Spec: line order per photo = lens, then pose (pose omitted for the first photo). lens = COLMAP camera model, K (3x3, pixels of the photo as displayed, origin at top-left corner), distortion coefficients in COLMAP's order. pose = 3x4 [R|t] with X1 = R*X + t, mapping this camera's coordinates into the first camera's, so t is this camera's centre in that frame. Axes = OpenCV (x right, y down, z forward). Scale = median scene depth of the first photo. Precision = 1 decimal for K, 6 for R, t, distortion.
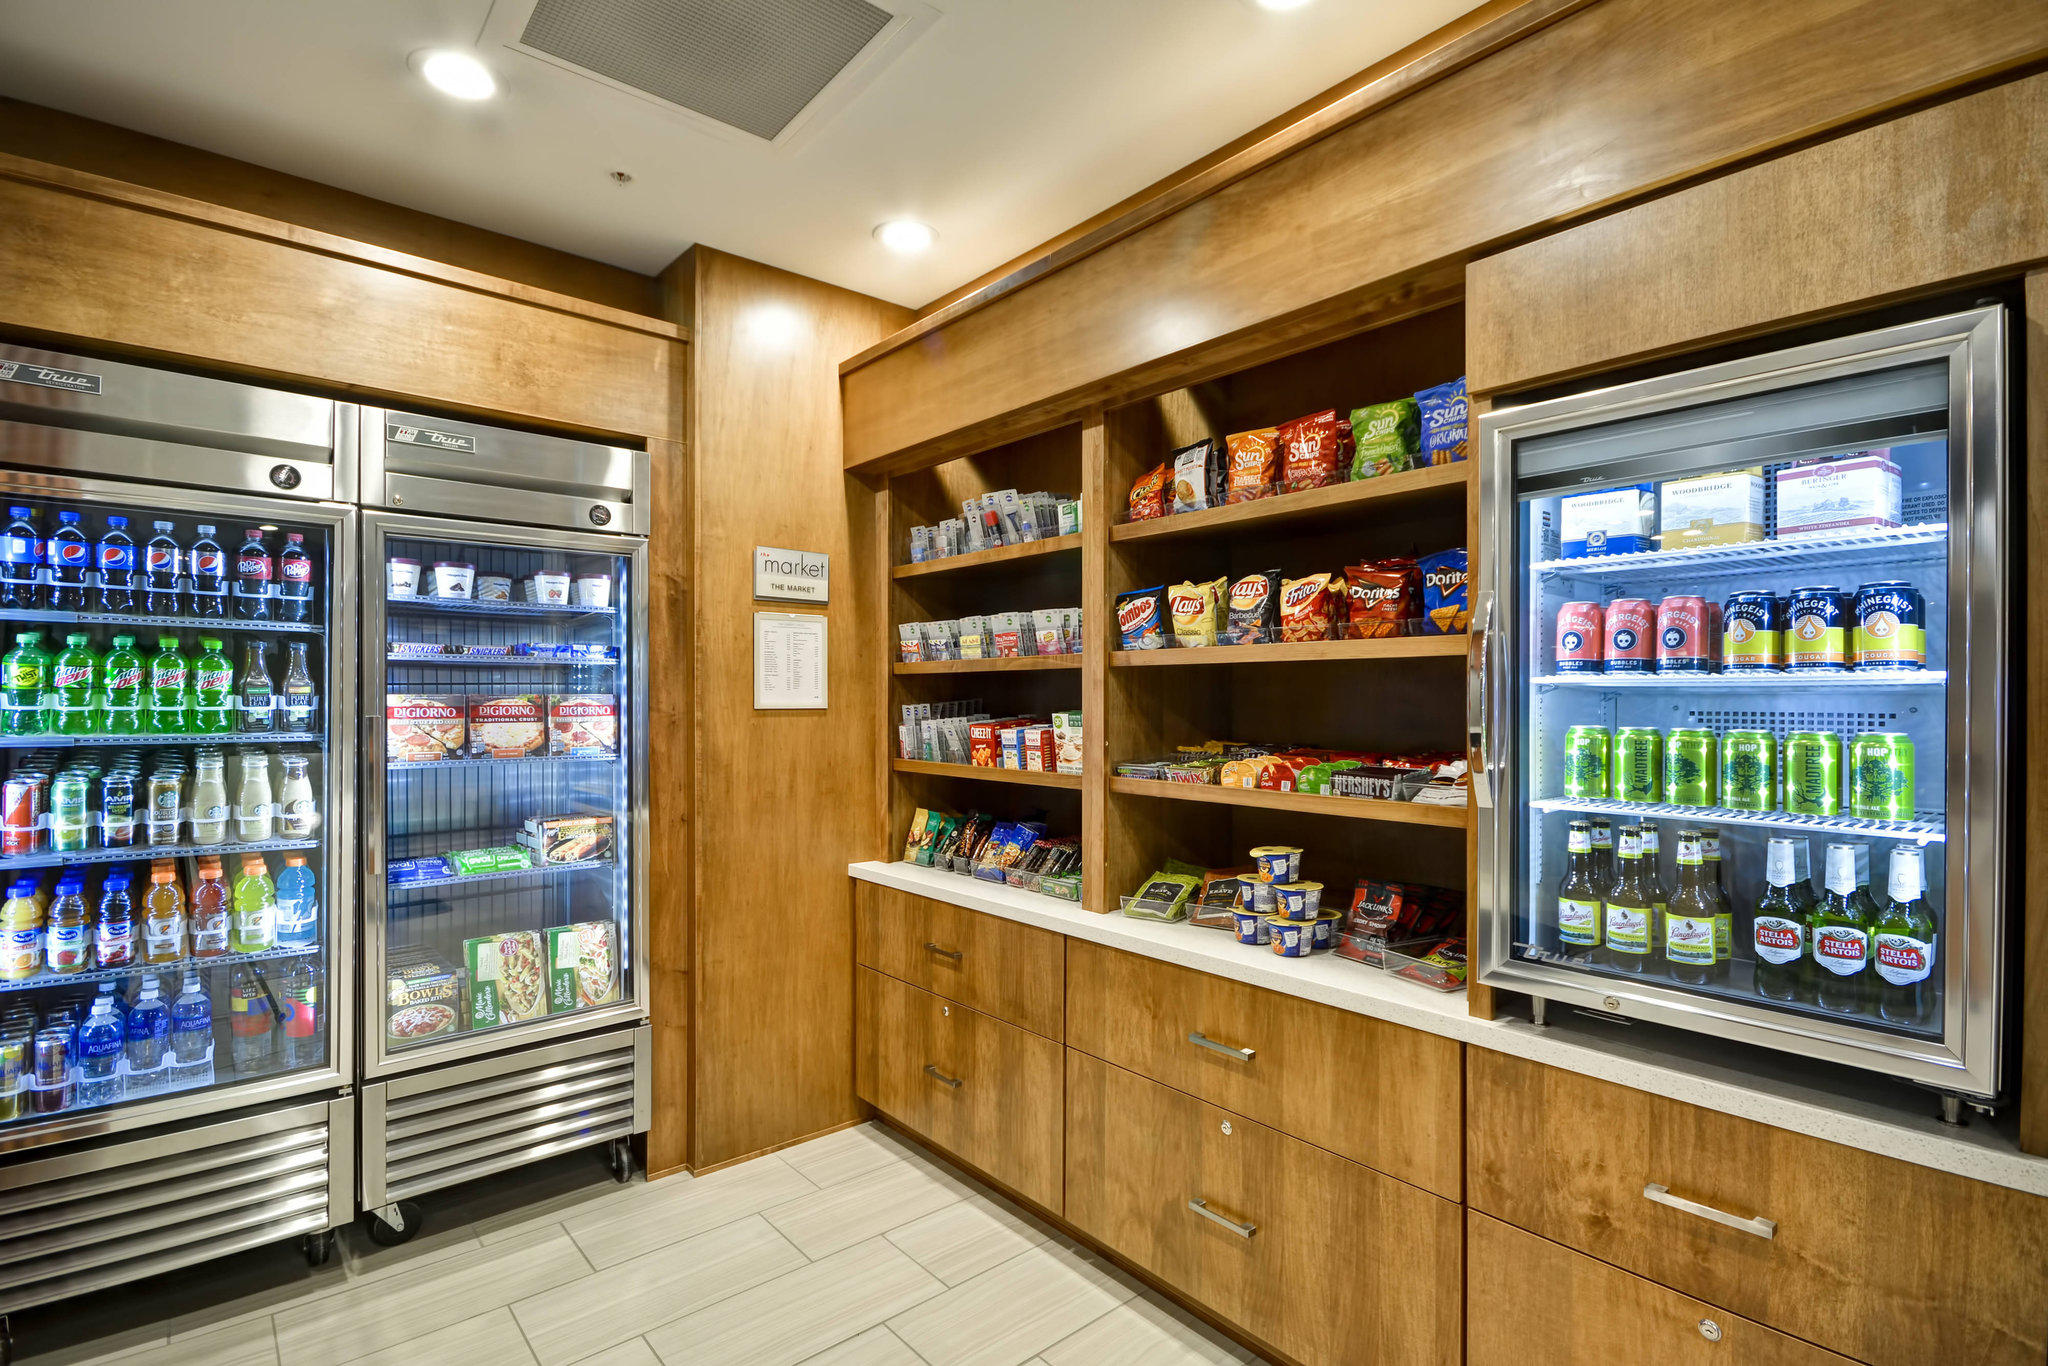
lens RADIAL K [[926.1, 0, 1019.1], [0, 926.1, 689.1], [0, 0, 1]] dist [-0.026560, -0.004034]
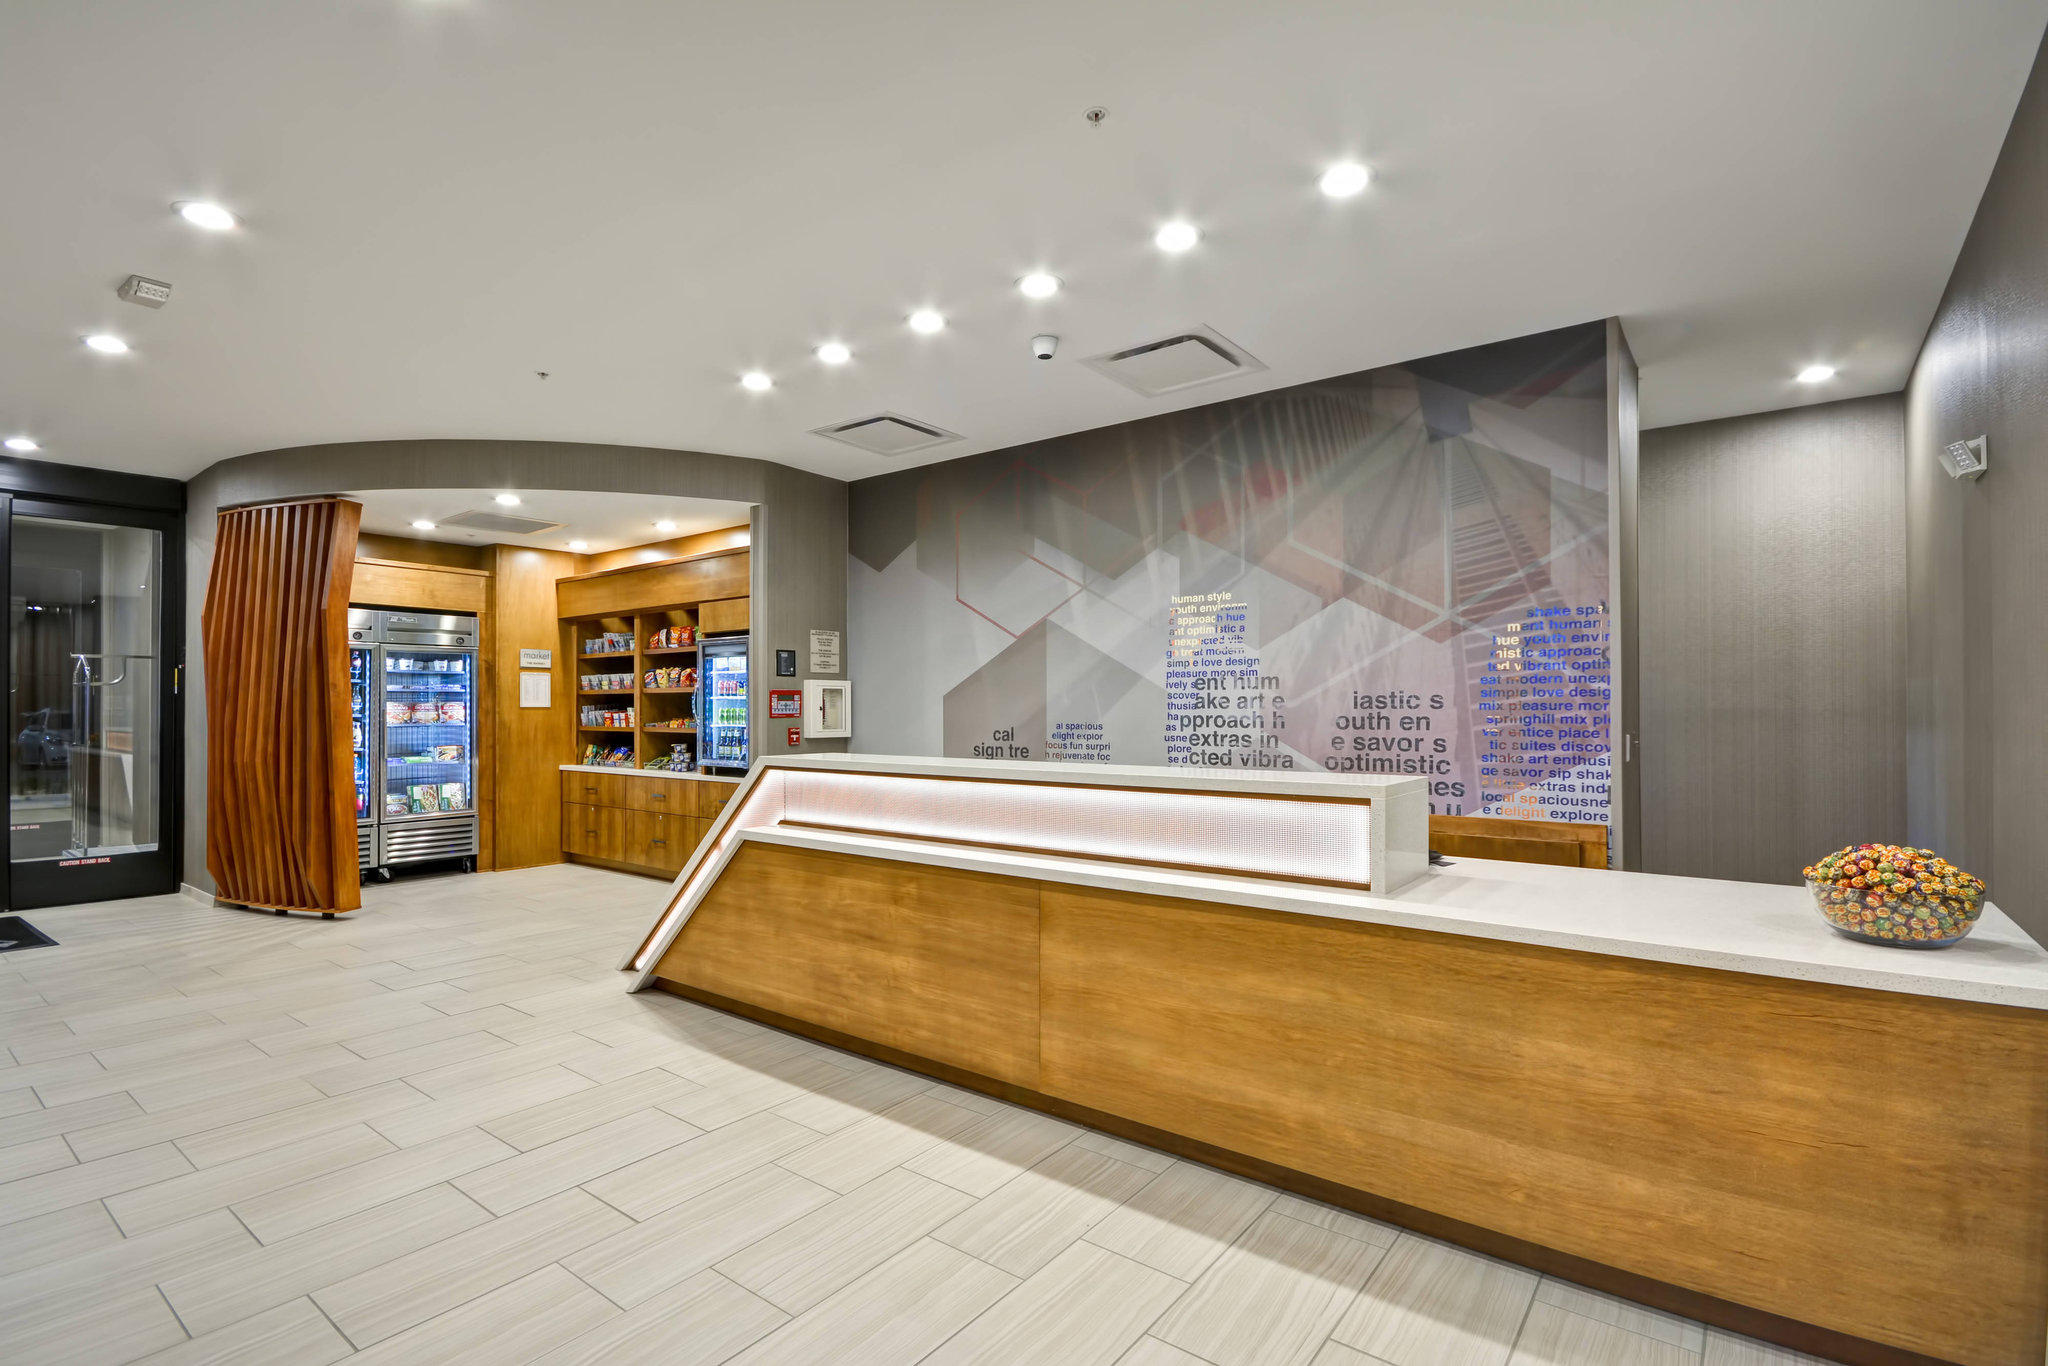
lens RADIAL K [[943.1, 0, 1087.6], [0, 943.1, 694.3], [0, 0, 1]] dist [-0.002942, -0.000259]
pose [[0.968769, -0.000638, 0.247963, 0.710259], [0.001910, 0.999986, -0.004891, -0.000356], [-0.247956, 0.005212, 0.968757, -2.316915]]
